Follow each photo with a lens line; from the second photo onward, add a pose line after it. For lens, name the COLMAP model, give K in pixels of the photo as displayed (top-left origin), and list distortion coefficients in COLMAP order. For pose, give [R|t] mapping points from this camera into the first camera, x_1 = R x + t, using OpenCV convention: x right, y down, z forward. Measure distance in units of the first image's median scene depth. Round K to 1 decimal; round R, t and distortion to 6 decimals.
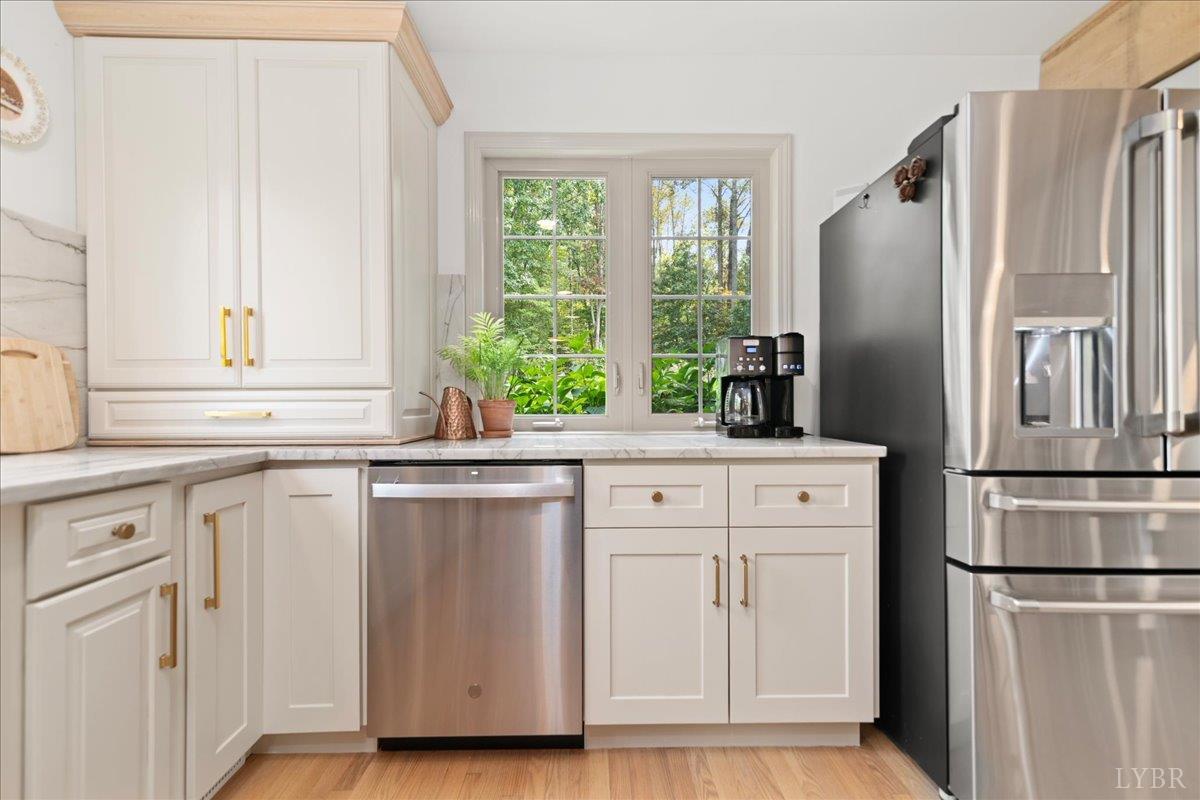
lens RADIAL K [[543.2, 0, 600.0], [0, 543.2, 400.0], [0, 0, 1]] dist [0.002500, 0.000533]
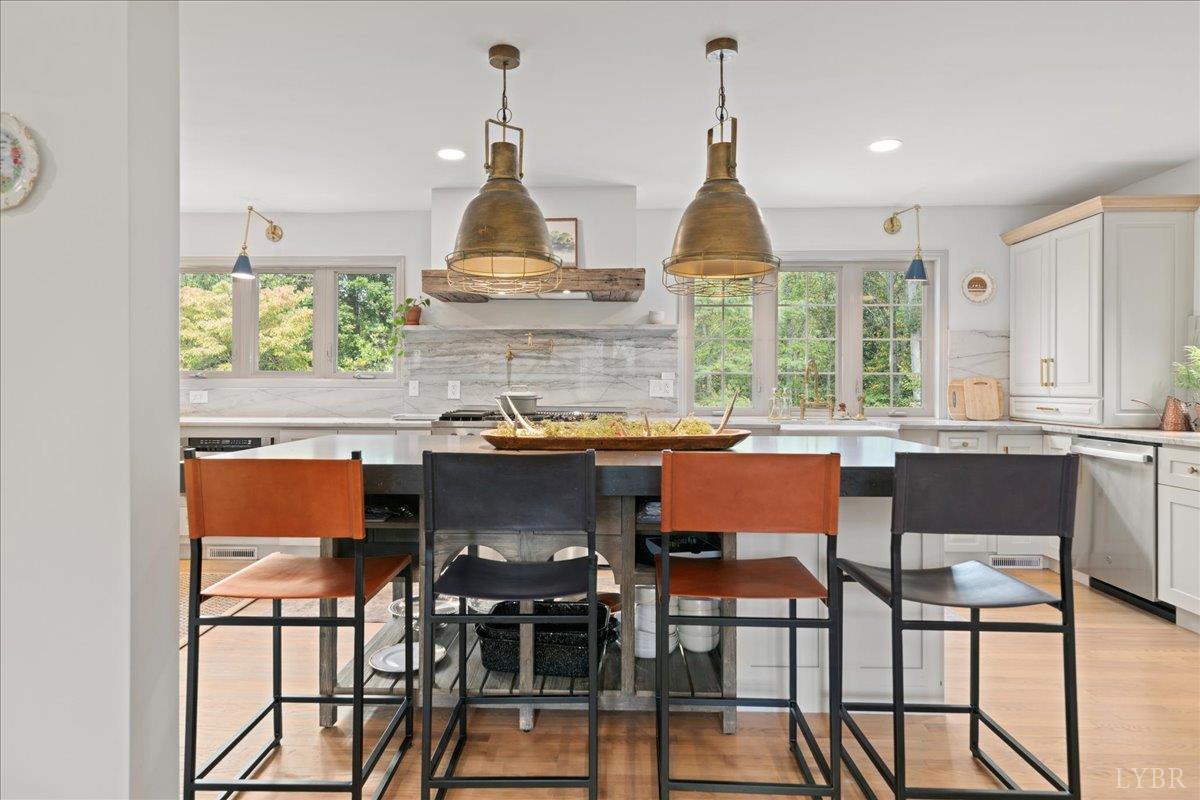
lens RADIAL K [[687.5, 0, 601.1], [0, 687.5, 387.1], [0, 0, 1]] dist [0.003393, 0.000738]
pose [[-0.052180, 0.006085, -0.998619, 2.145215], [0.001374, 0.999981, 0.006022, -0.079120], [0.998637, -0.001058, -0.052187, -0.609654]]
